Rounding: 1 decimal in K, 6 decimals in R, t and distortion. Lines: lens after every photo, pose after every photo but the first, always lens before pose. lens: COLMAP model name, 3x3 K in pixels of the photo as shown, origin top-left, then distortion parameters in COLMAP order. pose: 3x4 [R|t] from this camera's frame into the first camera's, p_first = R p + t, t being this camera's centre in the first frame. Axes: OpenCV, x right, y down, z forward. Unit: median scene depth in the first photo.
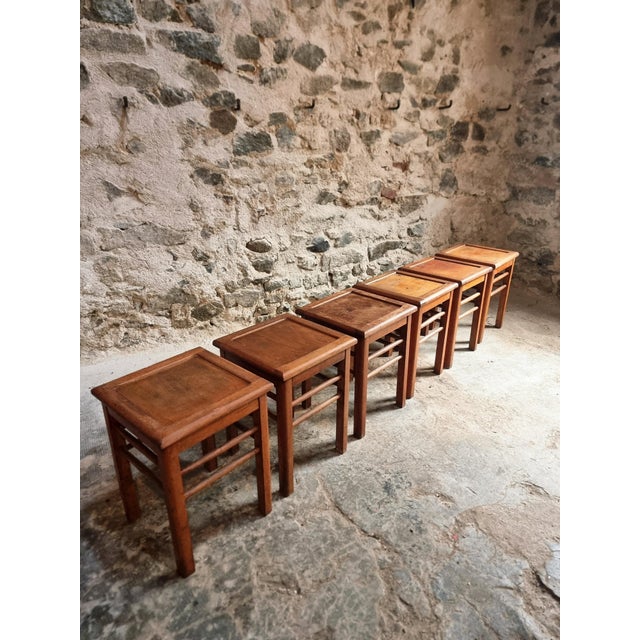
lens RADIAL K [[444.3, 0, 314.9], [0, 444.3, 323.8], [0, 0, 1]] dist [0.057776, -0.063840]
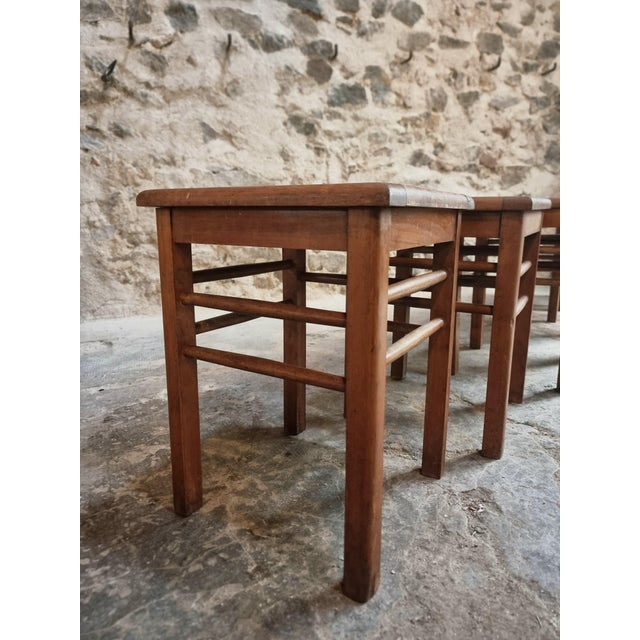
lens RADIAL K [[449.3, 0, 312.0], [0, 449.3, 322.9], [0, 0, 1]] dist [0.030408, -0.040917]
pose [[0.988333, 0.013712, -0.151693, -0.054578], [-0.041734, 0.982203, -0.183125, 0.251102], [0.146482, 0.187319, 0.971316, 0.116912]]
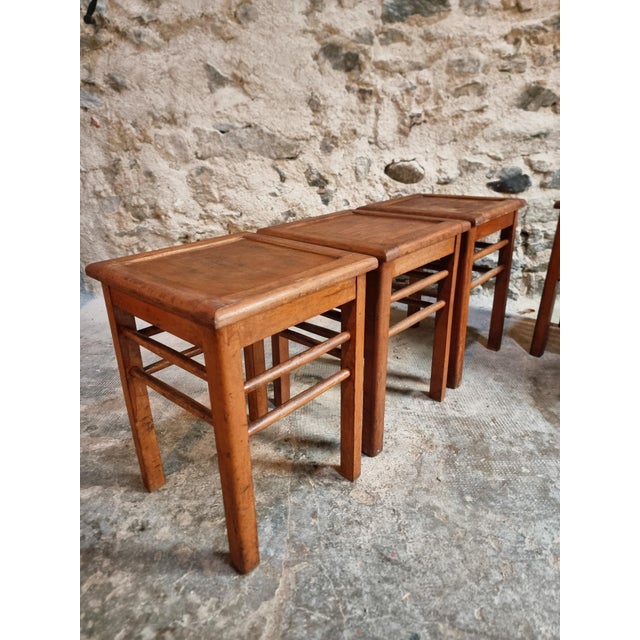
lens RADIAL K [[444.3, 0, 307.2], [0, 444.3, 321.5], [0, 0, 1]] dist [0.057776, -0.063840]
pose [[0.838629, 0.194013, -0.508979, 0.136177], [-0.199342, 0.978910, 0.044693, 0.041526], [0.506916, 0.063980, 0.859618, 0.375703]]
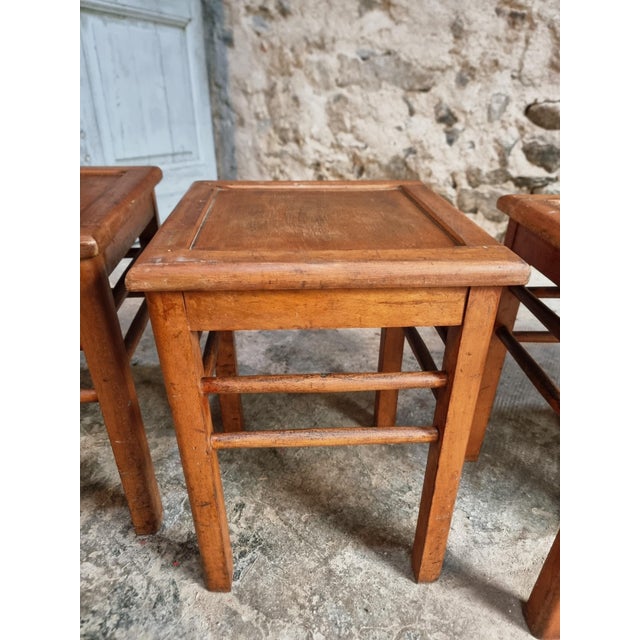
lens RADIAL K [[449.3, 0, 317.9], [0, 449.3, 320.8], [0, 0, 1]] dist [0.030408, -0.040917]
pose [[0.474162, 0.427512, -0.769677, 0.286236], [-0.380508, 0.887846, 0.258735, 0.016015], [0.793967, 0.170186, 0.583655, 0.494272]]
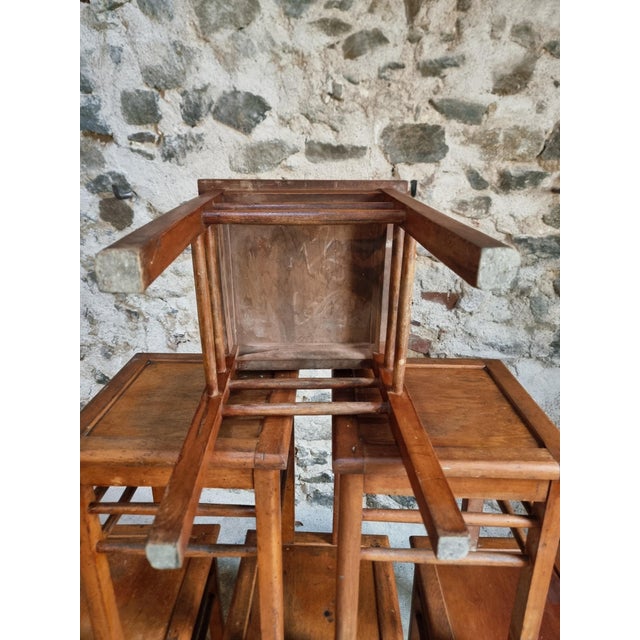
lens RADIAL K [[444.3, 0, 313.8], [0, 444.3, 321.0], [0, 0, 1]] dist [0.057776, -0.063840]
pose [[0.766436, 0.218363, -0.604065, 0.433737], [-0.244806, 0.968764, 0.039588, -0.348116], [0.593840, 0.117537, 0.795952, 0.577505]]
